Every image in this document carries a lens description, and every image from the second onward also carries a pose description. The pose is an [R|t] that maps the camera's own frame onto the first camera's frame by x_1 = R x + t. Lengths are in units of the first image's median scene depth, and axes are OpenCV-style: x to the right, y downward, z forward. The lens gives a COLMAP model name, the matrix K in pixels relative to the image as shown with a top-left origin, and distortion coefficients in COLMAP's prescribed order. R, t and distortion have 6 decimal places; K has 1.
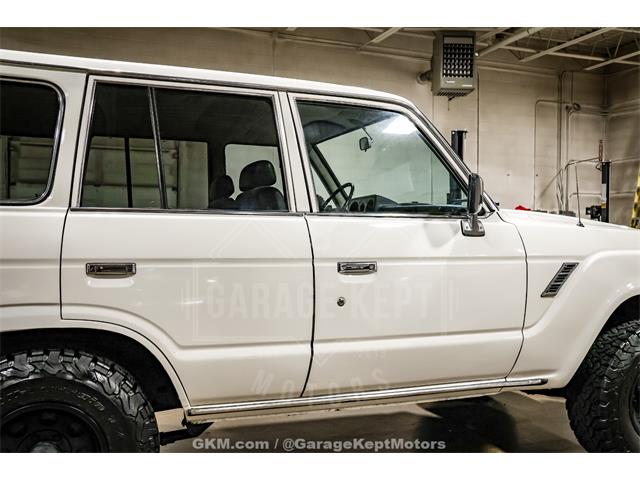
lens RADIAL K [[635.2, 0, 312.1], [0, 635.2, 240.9], [0, 0, 1]] dist [-0.092823, 0.212635]
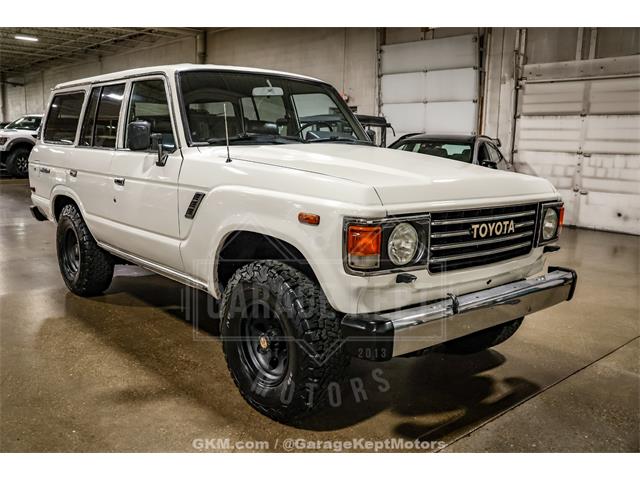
lens RADIAL K [[580.4, 0, 307.9], [0, 580.4, 238.1], [0, 0, 1]] dist [-0.119001, 0.146042]
pose [[0.346085, 0.154855, -0.925335, 1.570193], [-0.033669, 0.987699, 0.152699, -0.054995], [0.937599, -0.021692, 0.347042, 0.860742]]
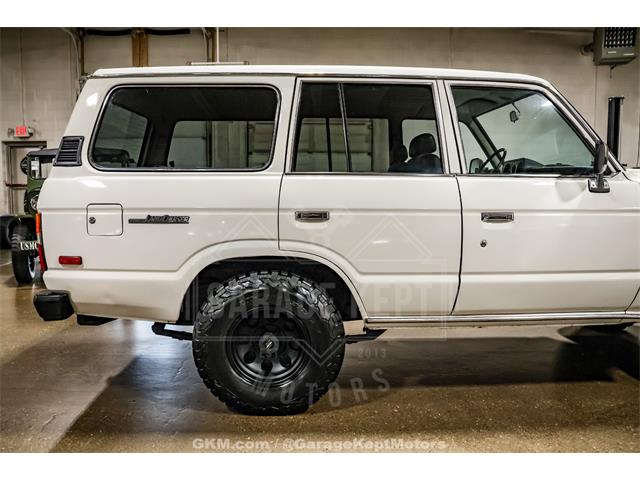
lens RADIAL K [[527.5, 0, 312.1], [0, 527.5, 238.2], [0, 0, 1]] dist [-0.165210, 0.139169]
pose [[0.946111, 0.022784, -0.323039, 0.051612], [0.003544, 0.996734, 0.080681, -0.000630], [0.323822, -0.077478, 0.942940, -0.094041]]
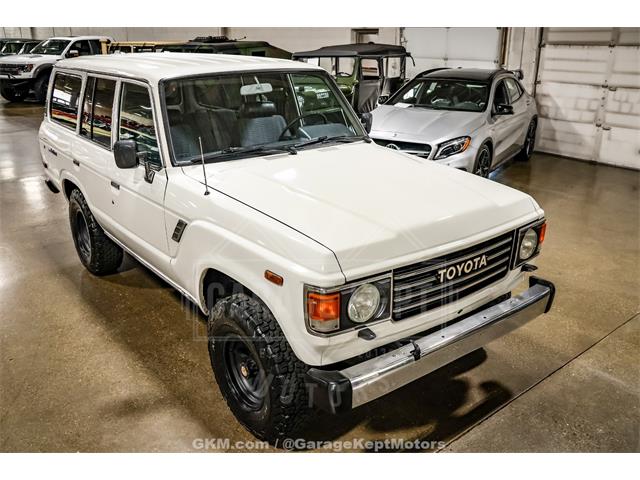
lens RADIAL K [[570.4, 0, 312.0], [0, 570.4, 241.3], [0, 0, 1]] dist [-0.133014, 0.158009]
pose [[0.300599, 0.313797, -0.900651, 1.560605], [-0.006027, 0.944931, 0.327213, -0.301211], [0.953732, -0.092932, 0.285937, 0.975361]]
